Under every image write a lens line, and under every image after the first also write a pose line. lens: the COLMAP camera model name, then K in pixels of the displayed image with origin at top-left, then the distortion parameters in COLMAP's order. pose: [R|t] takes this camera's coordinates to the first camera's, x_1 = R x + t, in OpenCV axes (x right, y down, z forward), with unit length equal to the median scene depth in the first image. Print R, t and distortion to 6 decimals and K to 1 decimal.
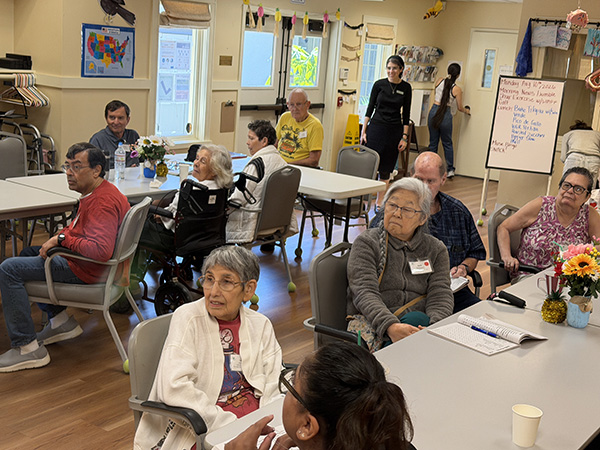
lens RADIAL K [[866.2, 0, 300.7], [0, 866.2, 228.4], [0, 0, 1]] dist [0.140379, 0.000000]
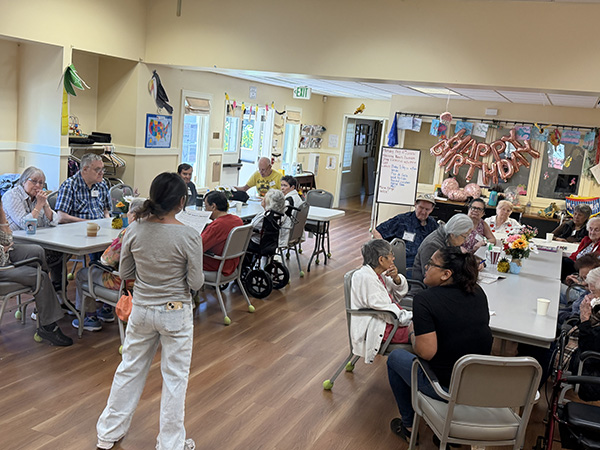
lens RADIAL K [[672.4, 0, 299.1], [0, 672.4, 223.2], [0, 0, 1]] dist [0.162224, 0.000000]
pose [[0.973030, -0.021982, 0.229627, -0.218925], [0.032443, 0.998596, -0.041879, 0.016700], [-0.228384, 0.048199, 0.972377, -0.186332]]
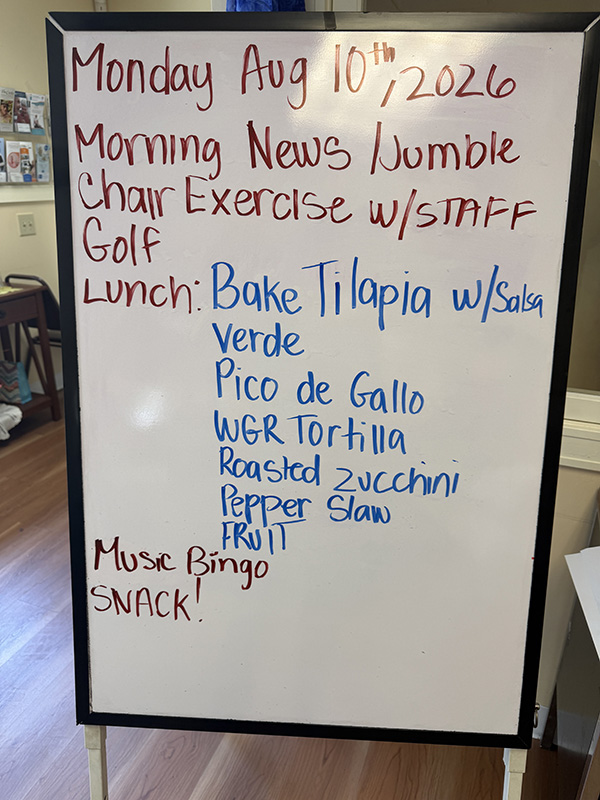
lens RADIAL K [[556.4, 0, 301.0], [0, 556.4, 400.0], [0, 0, 1]] dist [0.005033, 0.000279]
pose [[0.971642, -0.148550, 0.183971, 0.241454], [0.114331, 0.976180, 0.184395, -0.135683], [-0.206980, -0.158133, 0.965481, 0.924863]]
